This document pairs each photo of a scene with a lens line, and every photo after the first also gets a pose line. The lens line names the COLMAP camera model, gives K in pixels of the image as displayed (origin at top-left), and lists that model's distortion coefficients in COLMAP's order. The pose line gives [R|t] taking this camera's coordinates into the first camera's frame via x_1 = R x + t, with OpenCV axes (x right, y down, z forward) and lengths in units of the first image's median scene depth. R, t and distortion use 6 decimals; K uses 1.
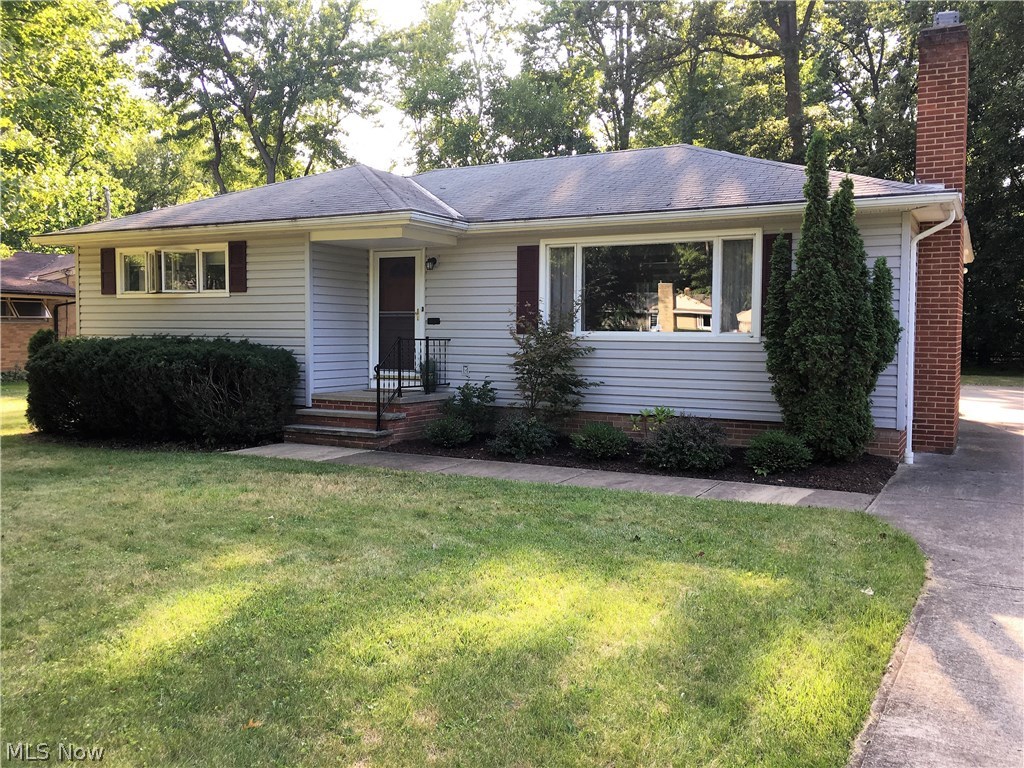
lens RADIAL K [[854.5, 0, 511.1], [0, 854.5, 355.7], [0, 0, 1]] dist [0.080925, -0.099813]
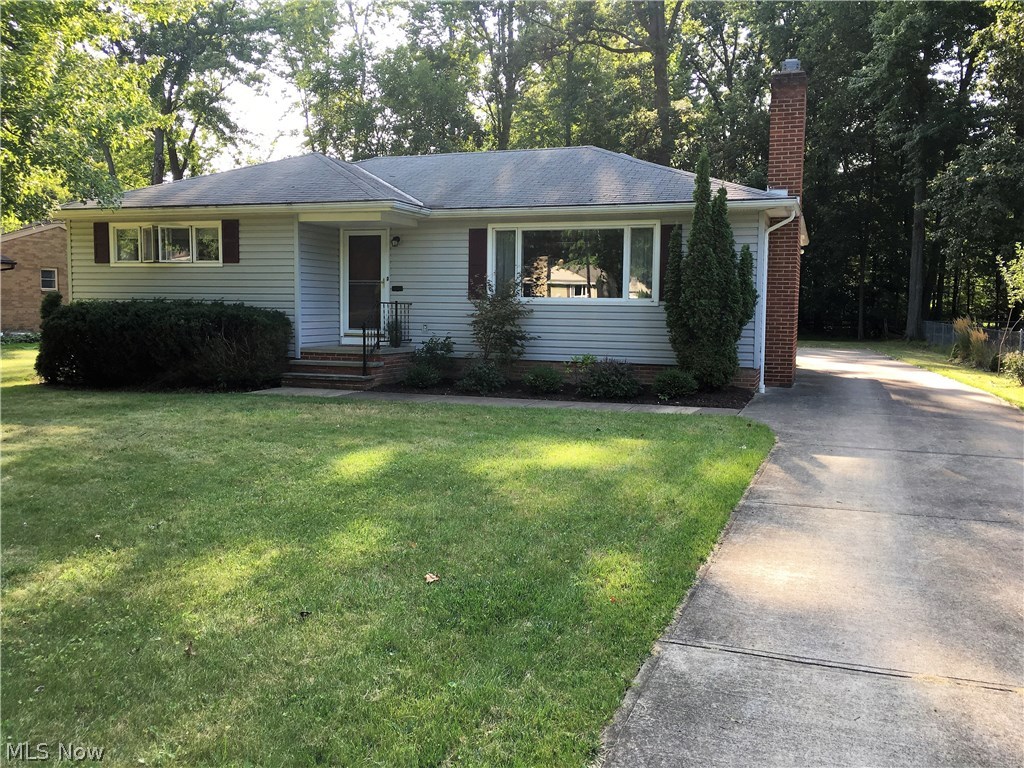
lens RADIAL K [[854.5, 0, 511.1], [0, 854.5, 355.7], [0, 0, 1]] dist [0.080925, -0.099813]
pose [[0.987844, -0.006203, 0.155327, -0.122647], [0.000828, 0.999399, 0.034645, 0.013401], [-0.155449, -0.034095, 0.987255, -0.240772]]
